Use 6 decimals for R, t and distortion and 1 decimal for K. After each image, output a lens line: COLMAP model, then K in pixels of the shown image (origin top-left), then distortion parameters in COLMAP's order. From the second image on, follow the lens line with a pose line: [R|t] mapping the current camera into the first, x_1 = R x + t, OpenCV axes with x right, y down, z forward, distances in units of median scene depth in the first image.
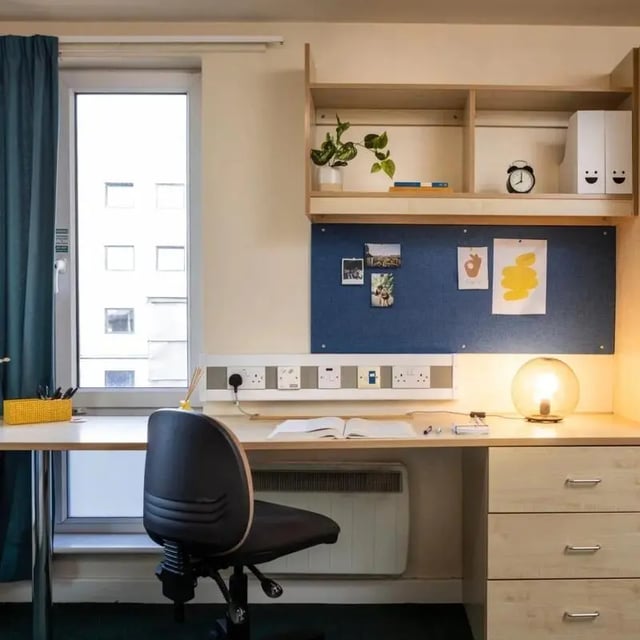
lens RADIAL K [[782.7, 0, 319.7], [0, 782.7, 320.5], [0, 0, 1]] dist [-0.007178, 0.000000]
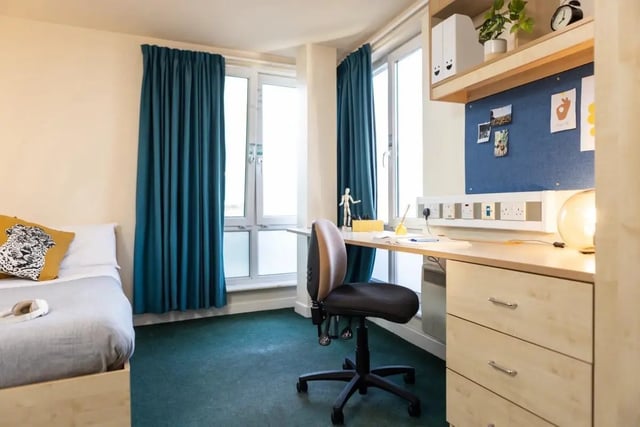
lens RADIAL K [[447.2, 0, 321.1], [0, 447.2, 211.3], [0, 0, 1]] dist [0.007162, 0.006228]
pose [[0.340739, 0.005430, -0.940142, 0.671626], [-0.002456, 0.999985, 0.004886, 0.069474], [0.940155, 0.000645, 0.340747, 0.478658]]
